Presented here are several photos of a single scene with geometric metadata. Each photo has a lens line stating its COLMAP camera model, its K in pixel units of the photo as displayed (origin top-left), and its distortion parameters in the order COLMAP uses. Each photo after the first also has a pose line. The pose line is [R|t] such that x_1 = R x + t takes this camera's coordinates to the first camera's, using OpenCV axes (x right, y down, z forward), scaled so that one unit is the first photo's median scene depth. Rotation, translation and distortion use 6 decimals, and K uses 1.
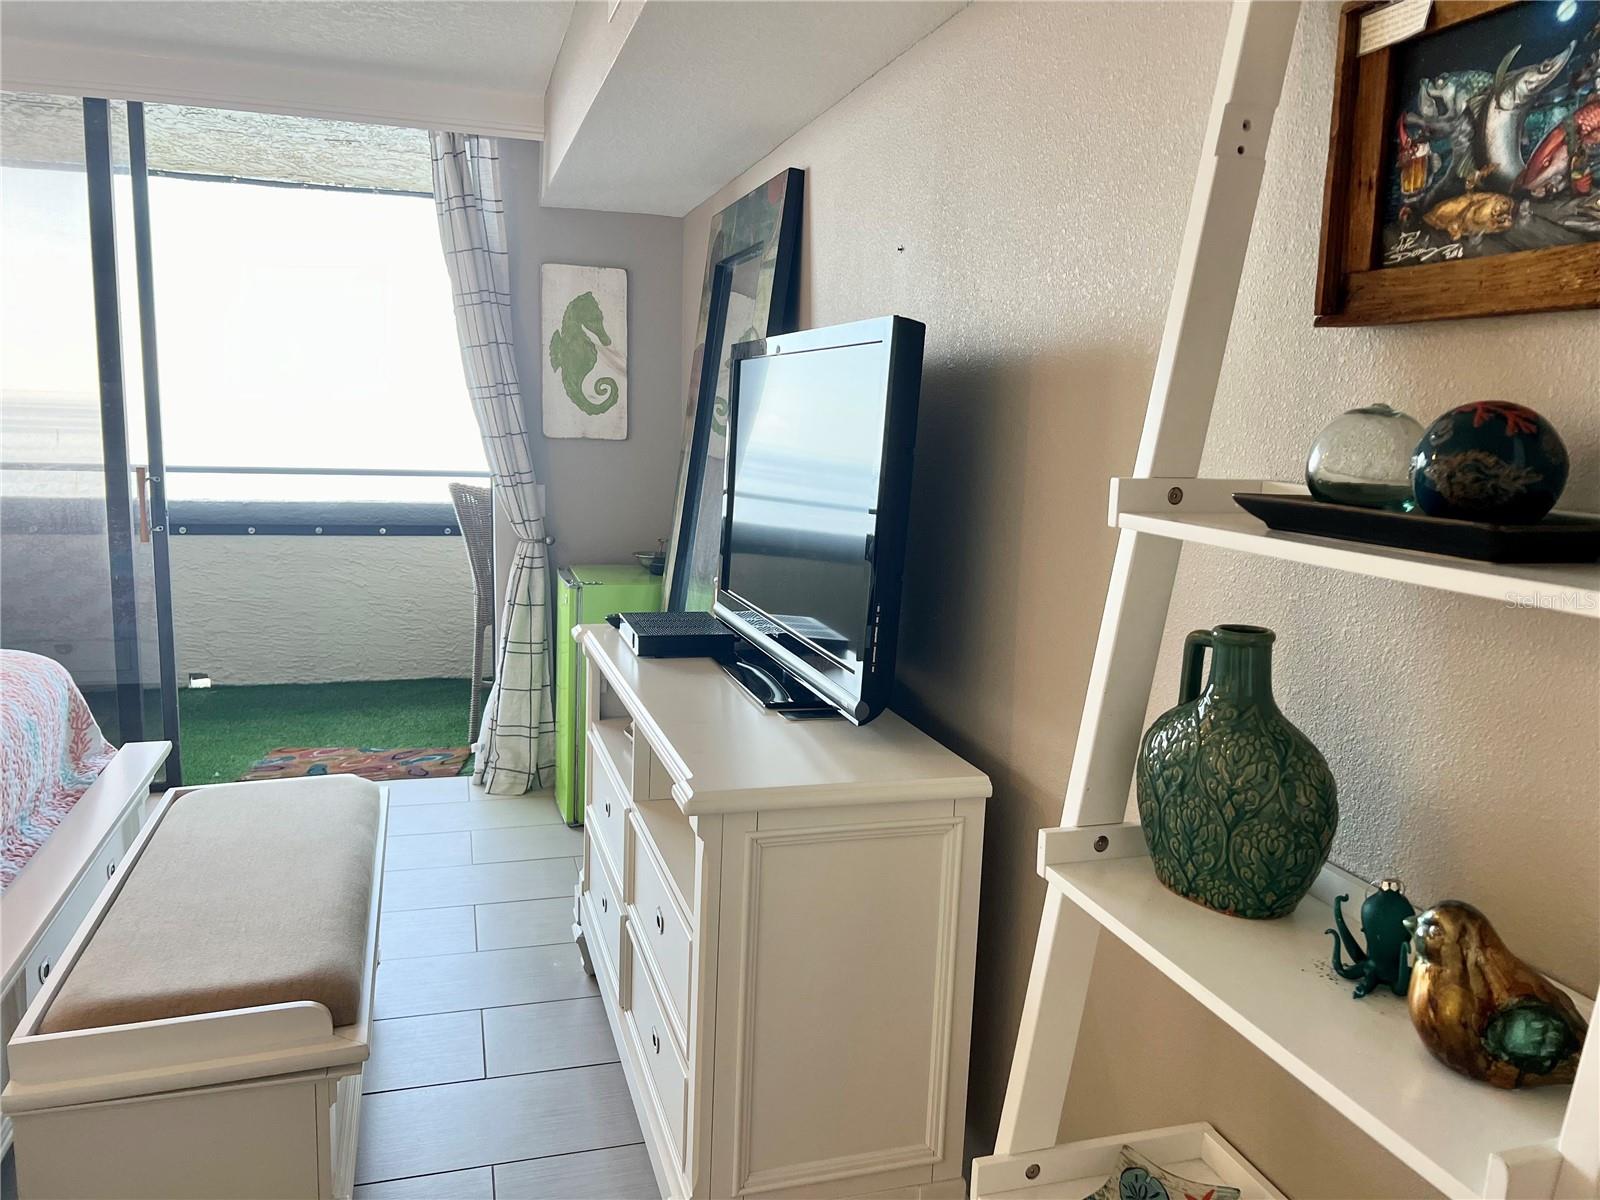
lens RADIAL K [[1203.1, 0, 800.0], [0, 1203.1, 600.0], [0, 0, 1]] dist [0.051349, -0.038465]
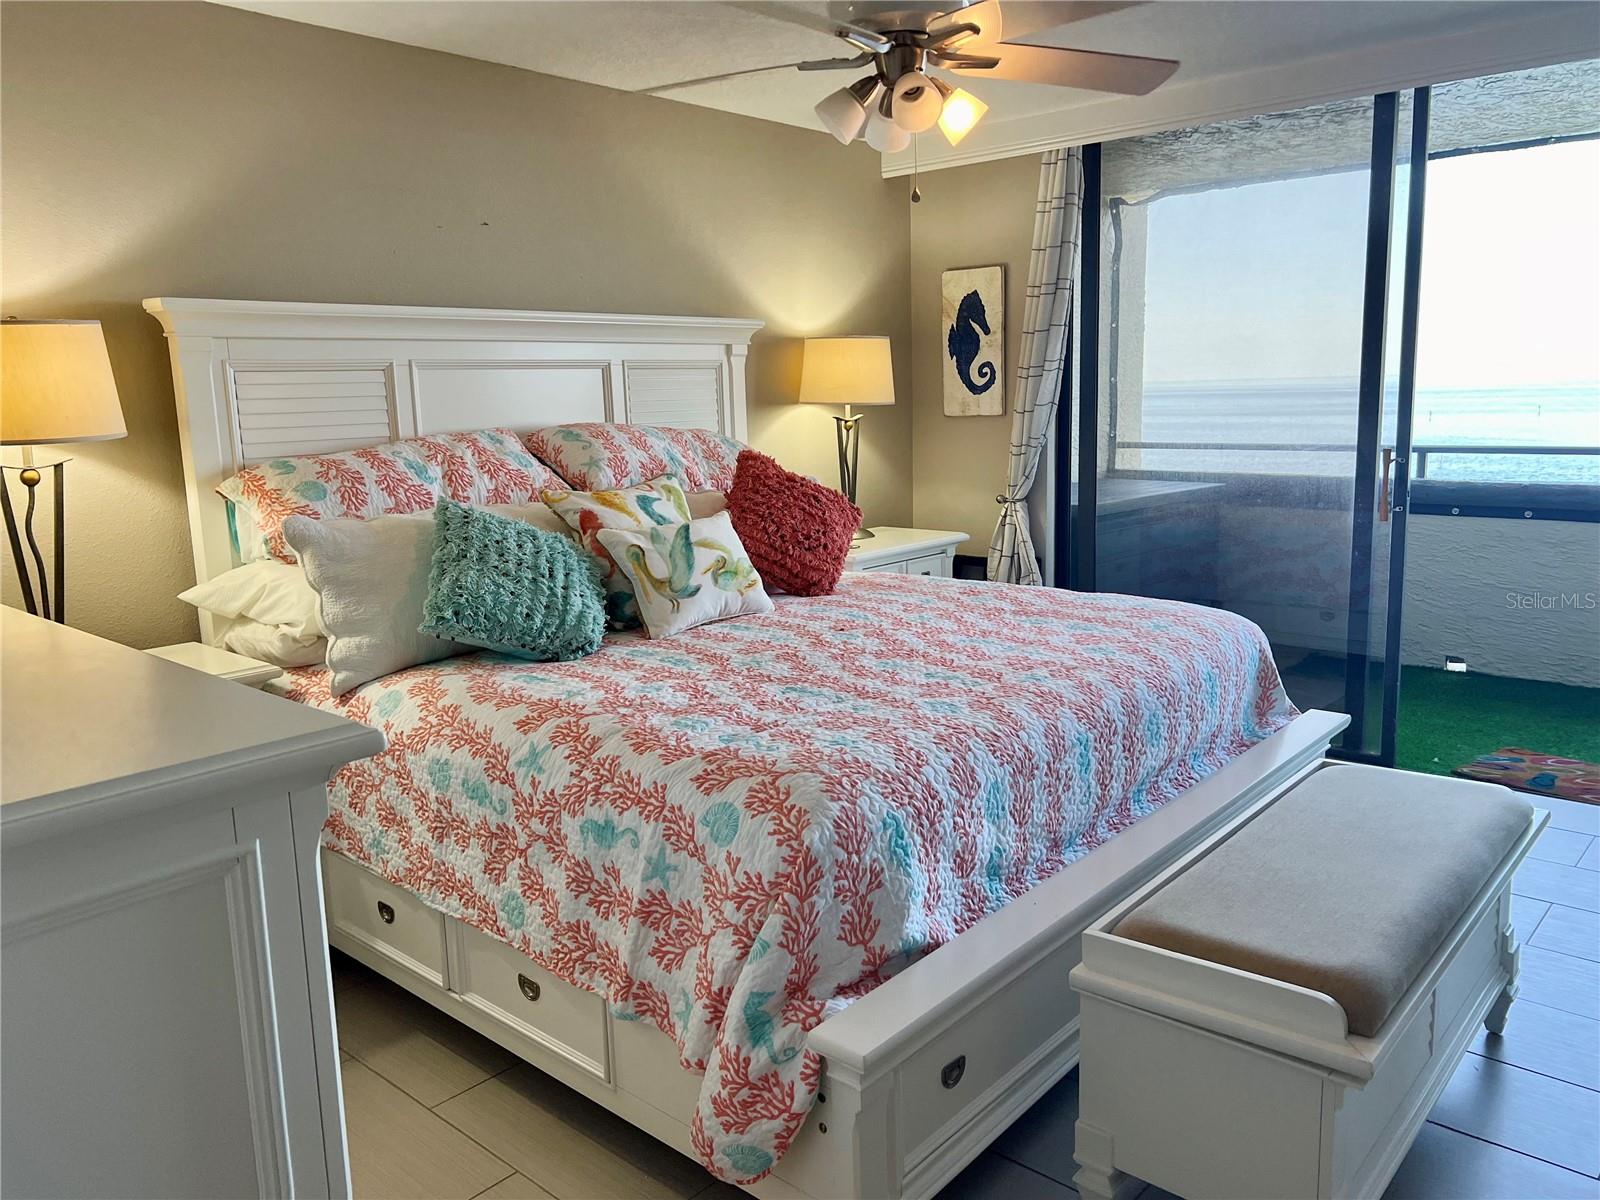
lens RADIAL K [[1206.2, 0, 823.6], [0, 1206.2, 588.8], [0, 0, 1]] dist [0.017990, -0.009201]
pose [[0.534580, 0.094464, -0.839822, 0.070725], [-0.087765, 0.994566, 0.056004, -0.006220], [0.840548, 0.043768, 0.539966, 0.050588]]
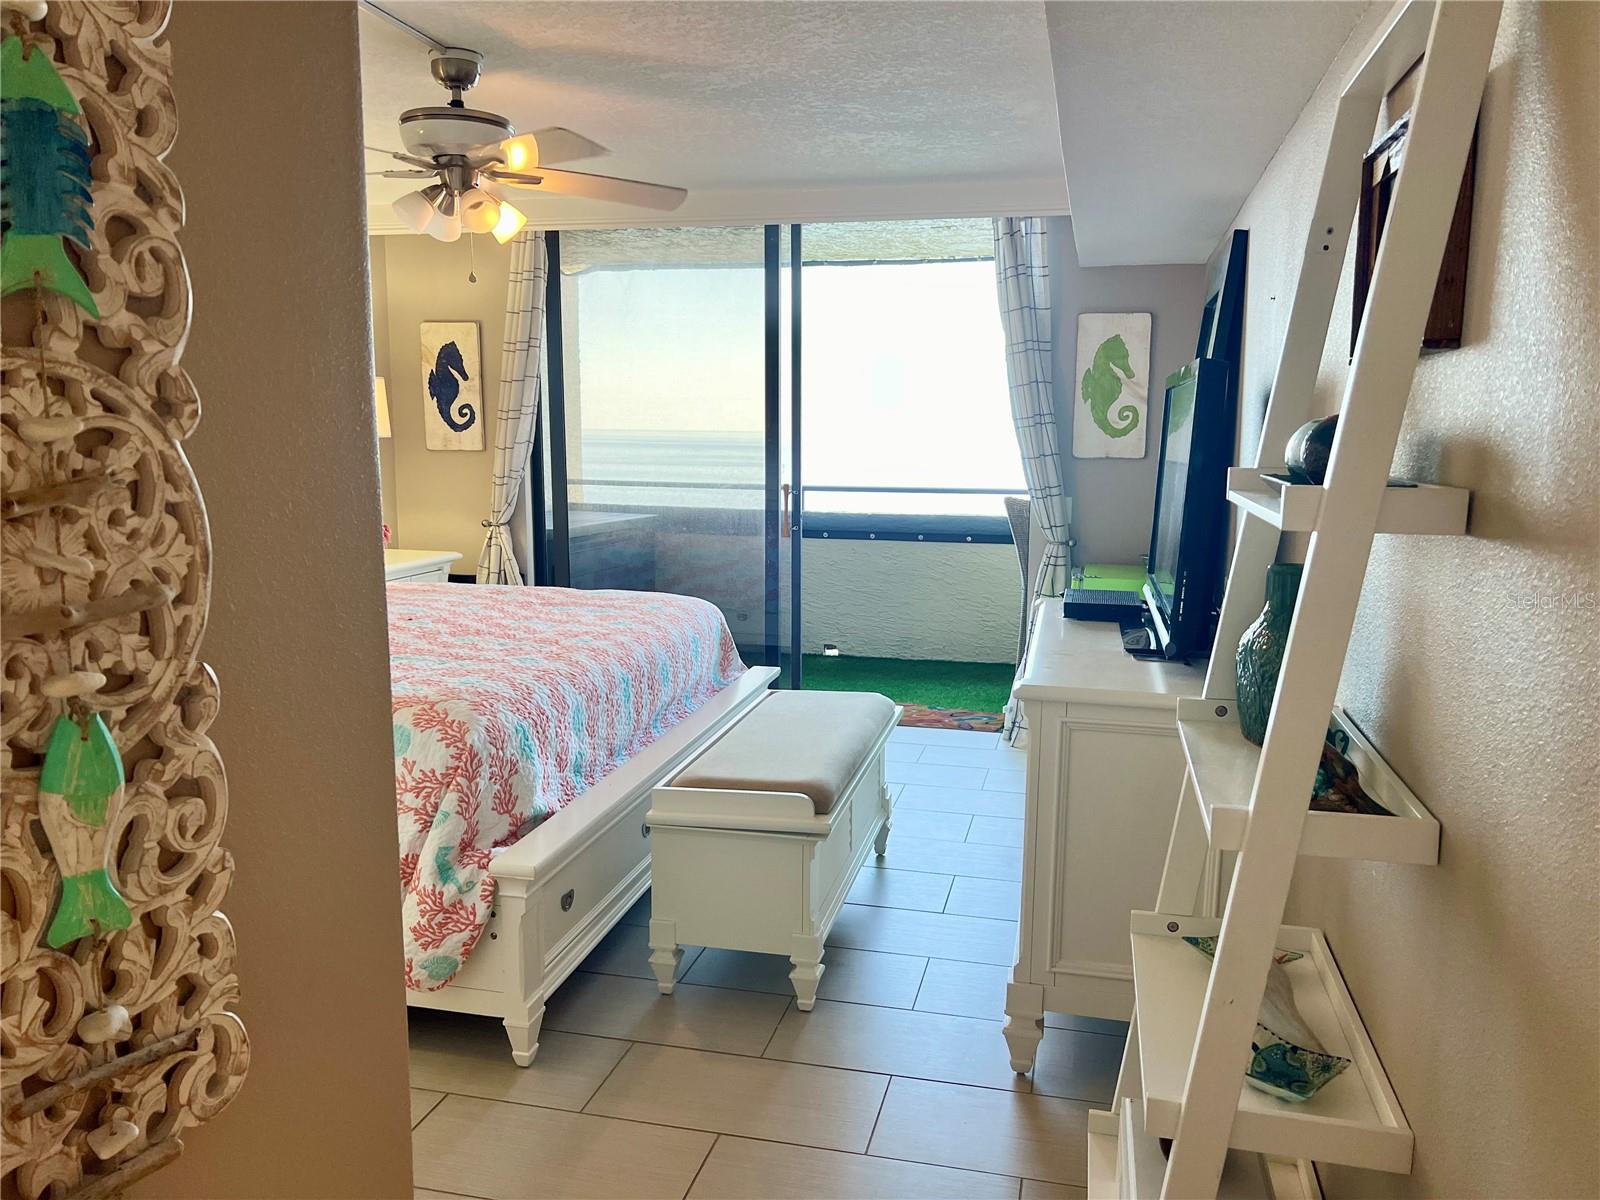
lens RADIAL K [[1205.7, 0, 829.2], [0, 1205.7, 605.0], [0, 0, 1]] dist [0.148897, -0.005738]
pose [[0.874227, 0.047581, -0.483180, 0.175038], [-0.056720, 0.998381, -0.004309, 0.032644], [0.482193, 0.031173, 0.875510, -0.185229]]
